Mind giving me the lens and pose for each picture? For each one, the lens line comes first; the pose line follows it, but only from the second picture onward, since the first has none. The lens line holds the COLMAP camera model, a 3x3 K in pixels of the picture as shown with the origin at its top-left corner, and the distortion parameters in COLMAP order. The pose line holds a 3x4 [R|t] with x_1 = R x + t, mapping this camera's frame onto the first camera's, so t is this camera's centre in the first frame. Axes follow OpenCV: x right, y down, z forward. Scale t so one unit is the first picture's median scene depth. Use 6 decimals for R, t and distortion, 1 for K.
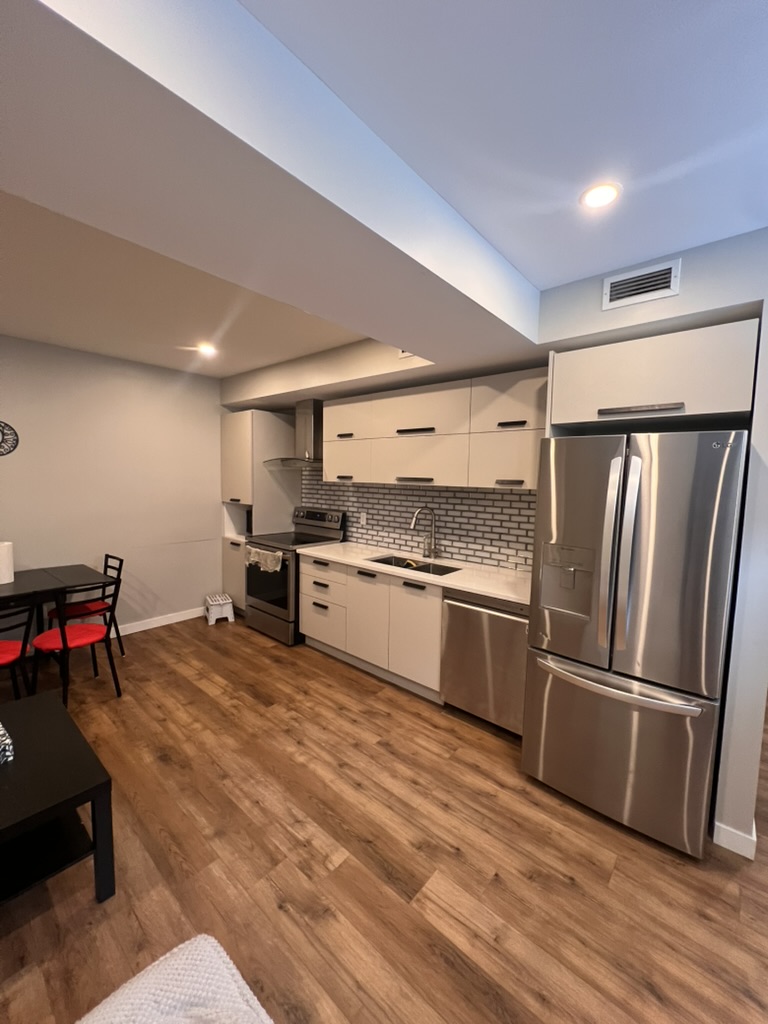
lens RADIAL K [[411.2, 0, 387.3], [0, 411.2, 508.6], [0, 0, 1]] dist [-0.000266, 0.000015]
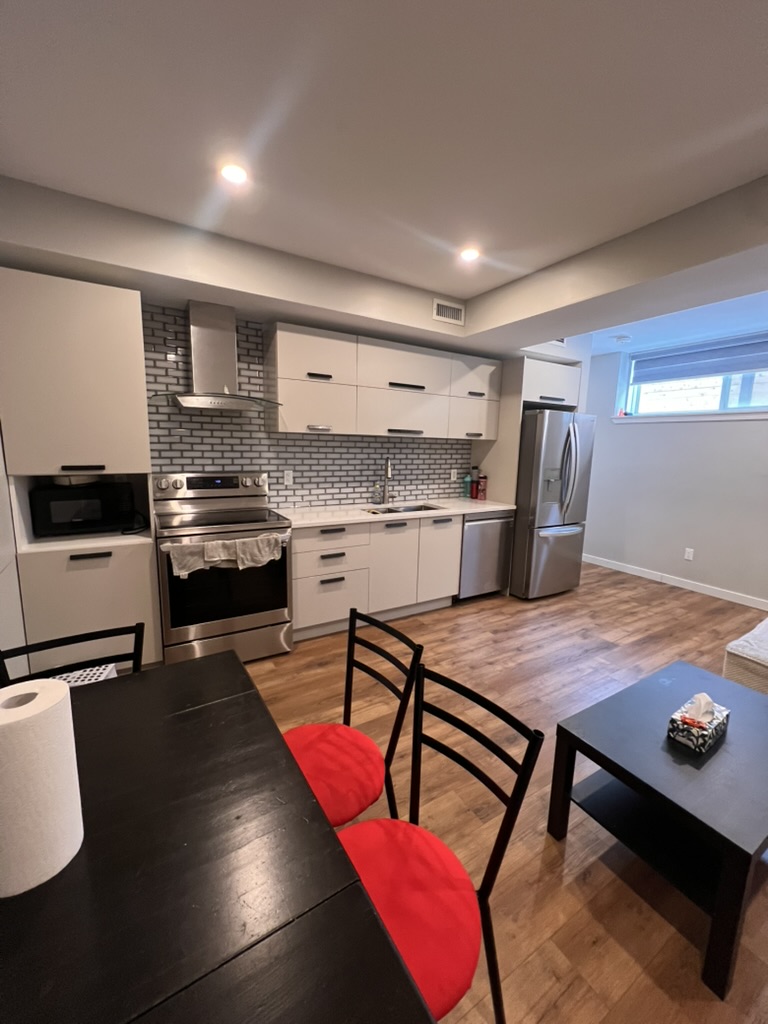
lens RADIAL K [[411.2, 0, 387.3], [0, 411.2, 508.6], [0, 0, 1]] dist [-0.000266, 0.000015]
pose [[0.308961, -0.160155, 0.937493, -1.055986], [0.056671, 0.987068, 0.149948, -0.036823], [-0.949385, 0.006801, 0.314042, 0.733828]]
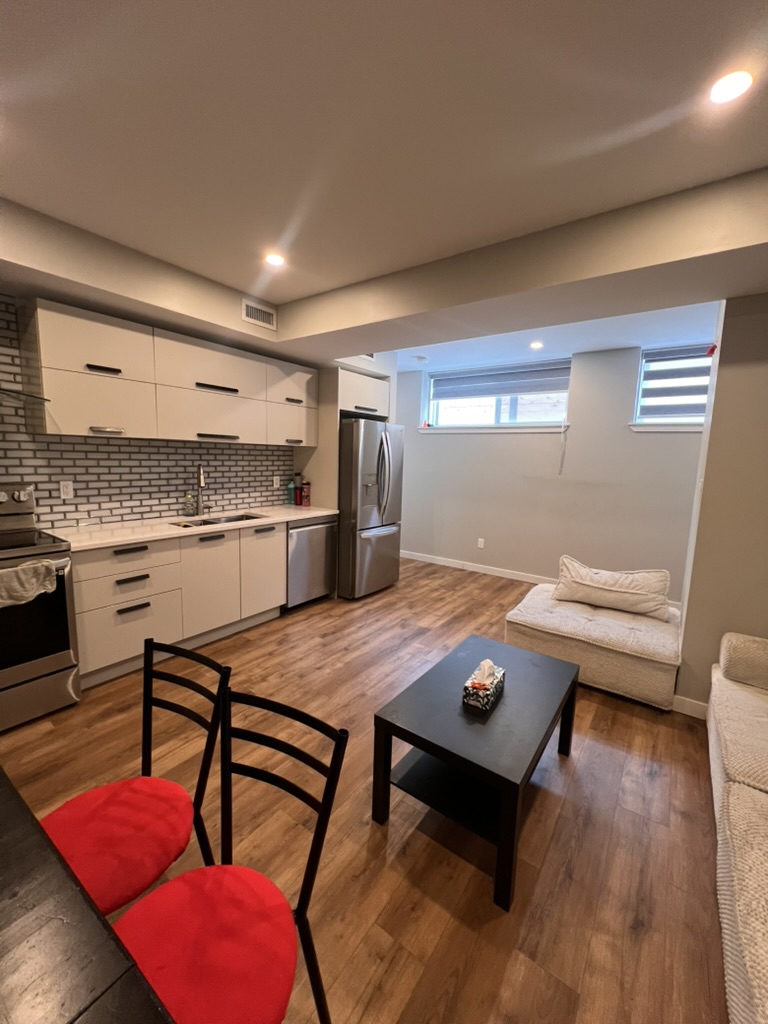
lens RADIAL K [[411.2, 0, 387.3], [0, 411.2, 508.6], [0, 0, 1]] dist [-0.000266, 0.000015]
pose [[-0.090242, -0.151550, 0.984322, -1.048310], [0.046667, 0.986625, 0.156183, -0.035982], [-0.994826, 0.060030, -0.081963, 0.707674]]
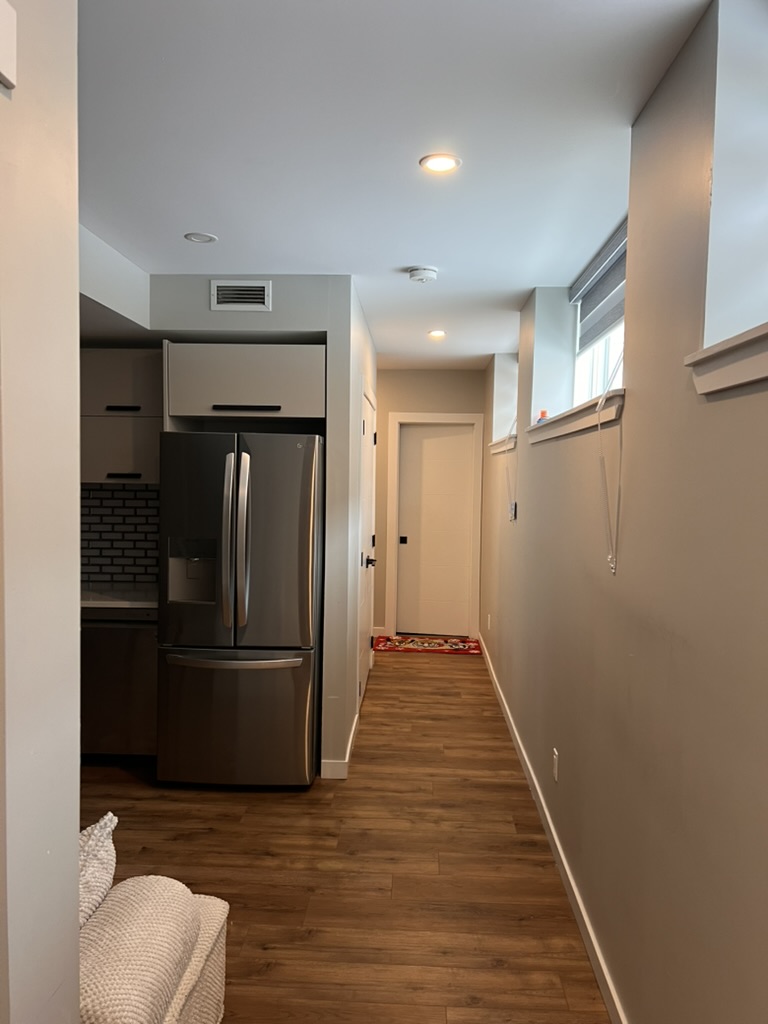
lens RADIAL K [[759.4, 0, 378.4], [0, 759.4, 515.5], [0, 0, 1]] dist [0.068891, -0.083280]
pose [[0.789658, -0.043938, 0.611971, -0.234423], [0.051761, 0.998647, 0.004910, 0.033785], [-0.611359, 0.027799, 0.790865, -0.517646]]
